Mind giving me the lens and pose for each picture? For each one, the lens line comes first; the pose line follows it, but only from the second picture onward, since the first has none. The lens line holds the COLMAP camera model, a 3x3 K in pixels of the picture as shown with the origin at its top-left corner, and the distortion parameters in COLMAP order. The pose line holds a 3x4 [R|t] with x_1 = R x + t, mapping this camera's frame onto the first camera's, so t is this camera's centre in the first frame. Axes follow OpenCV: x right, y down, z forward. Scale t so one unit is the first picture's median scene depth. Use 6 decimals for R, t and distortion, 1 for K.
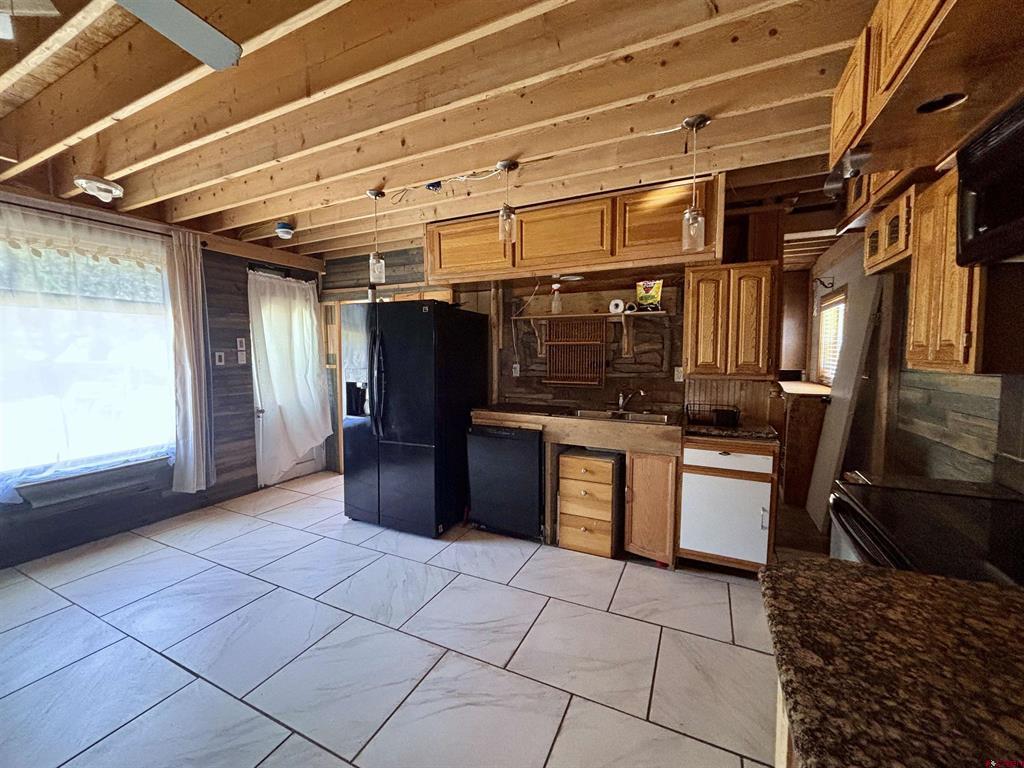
lens RADIAL K [[413.9, 0, 506.8], [0, 413.9, 381.0], [0, 0, 1]] dist [0.003681, 0.000126]
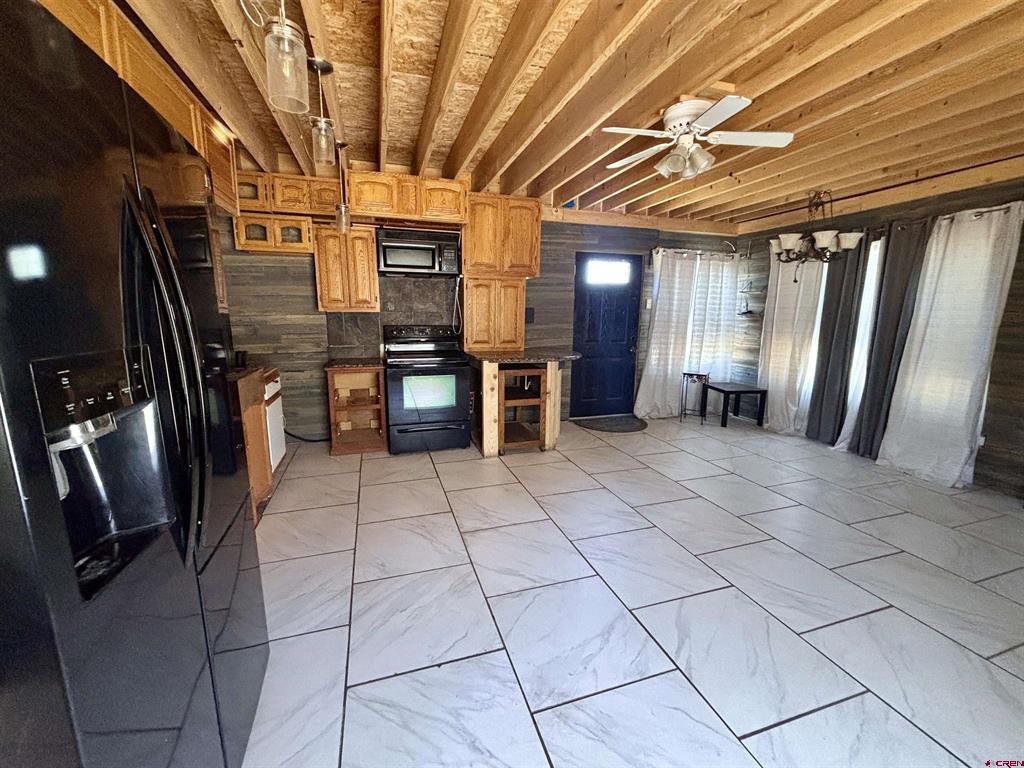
lens RADIAL K [[413.9, 0, 506.8], [0, 413.9, 381.0], [0, 0, 1]] dist [0.003681, 0.000126]
pose [[-0.687372, -0.124228, 0.715602, -0.774820], [0.042842, 0.976613, 0.210692, -0.056791], [-0.725041, 0.175482, -0.665975, 1.173074]]
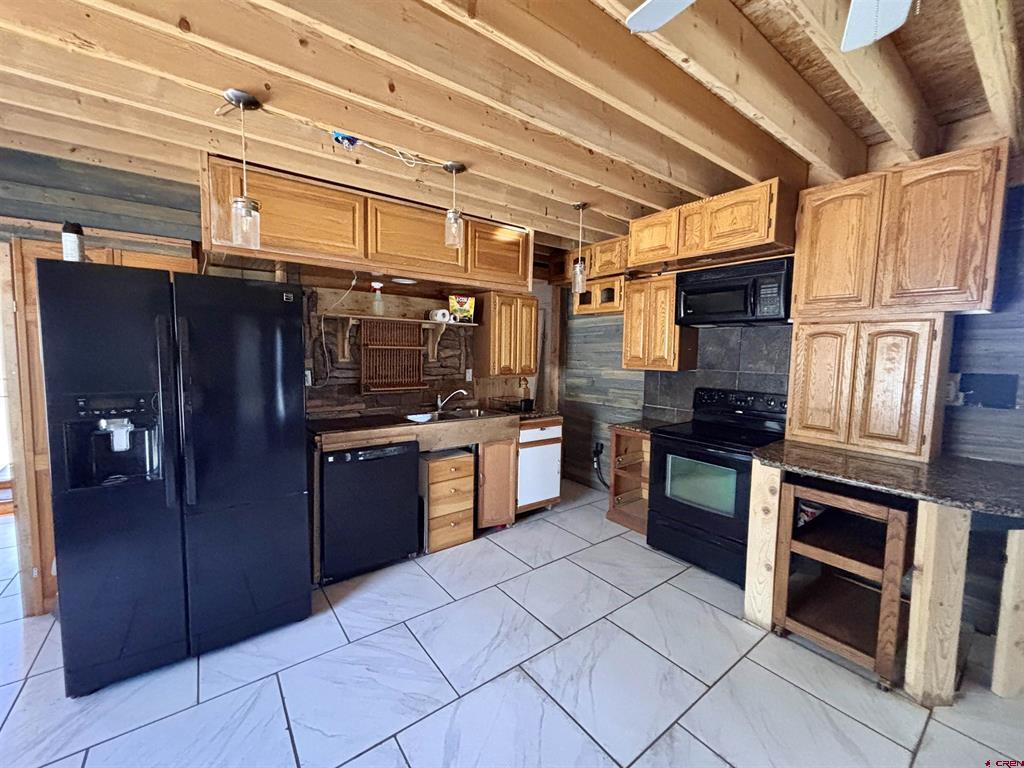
lens RADIAL K [[413.9, 0, 506.8], [0, 413.9, 381.0], [0, 0, 1]] dist [0.003681, 0.000126]
pose [[0.462352, -0.057877, 0.884806, -0.694942], [0.045091, 0.998111, 0.041726, -0.050866], [-0.885549, 0.020605, 0.464088, 0.387688]]
